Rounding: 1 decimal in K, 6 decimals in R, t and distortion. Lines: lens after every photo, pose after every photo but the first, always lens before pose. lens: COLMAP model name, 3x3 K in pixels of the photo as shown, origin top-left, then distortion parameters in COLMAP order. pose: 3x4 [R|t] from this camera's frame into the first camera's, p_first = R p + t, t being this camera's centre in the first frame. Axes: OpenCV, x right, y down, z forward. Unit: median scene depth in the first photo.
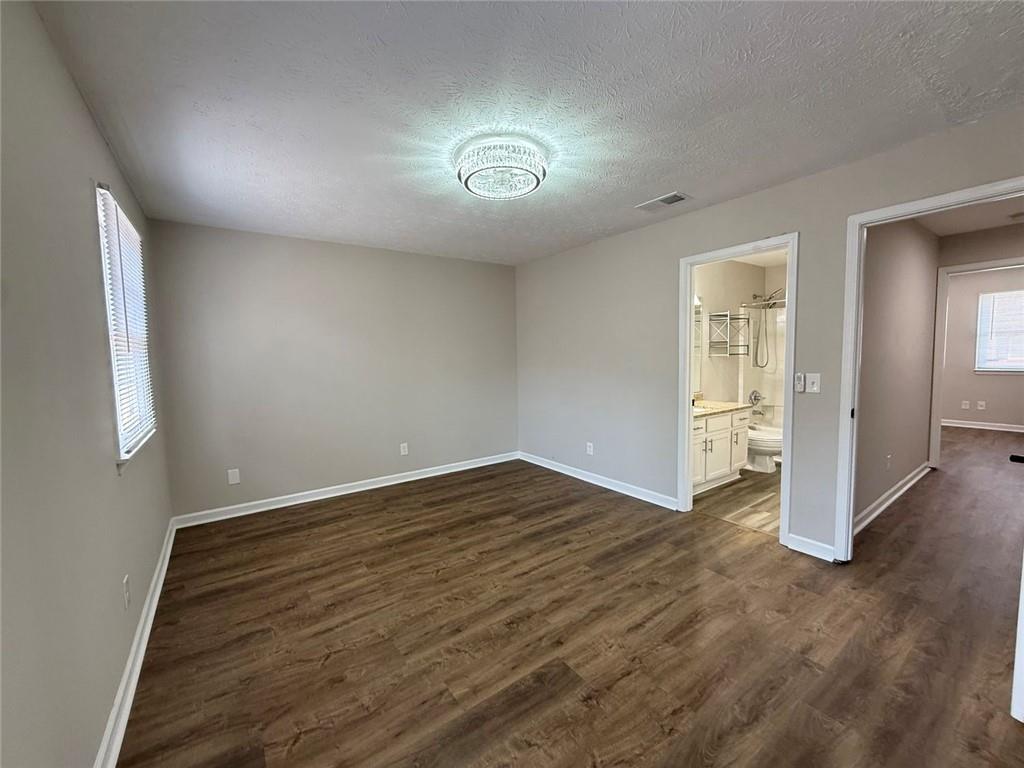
lens RADIAL K [[411.1, 0, 508.7], [0, 411.1, 384.6], [0, 0, 1]] dist [-0.001190, -0.000209]
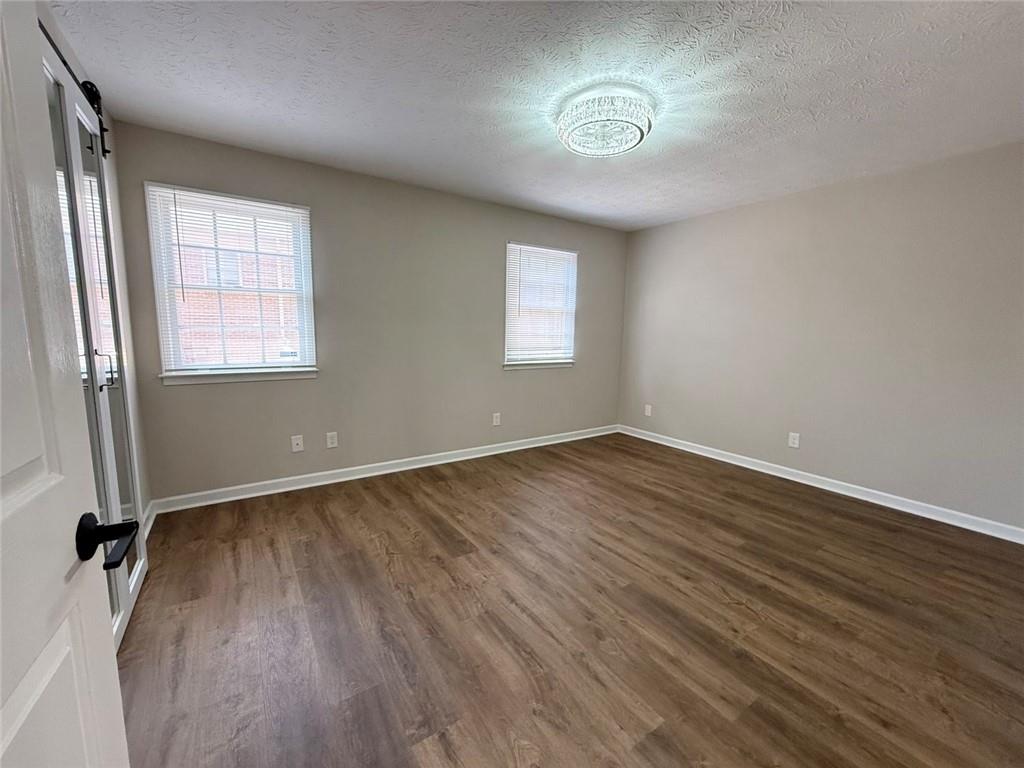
lens RADIAL K [[411.1, 0, 508.7], [0, 411.1, 384.6], [0, 0, 1]] dist [-0.001190, -0.000209]
pose [[-0.035179, 0.152017, -0.987752, 0.842321], [-0.091927, 0.983681, 0.154664, -0.036753], [0.995144, 0.096242, -0.020631, 0.685006]]
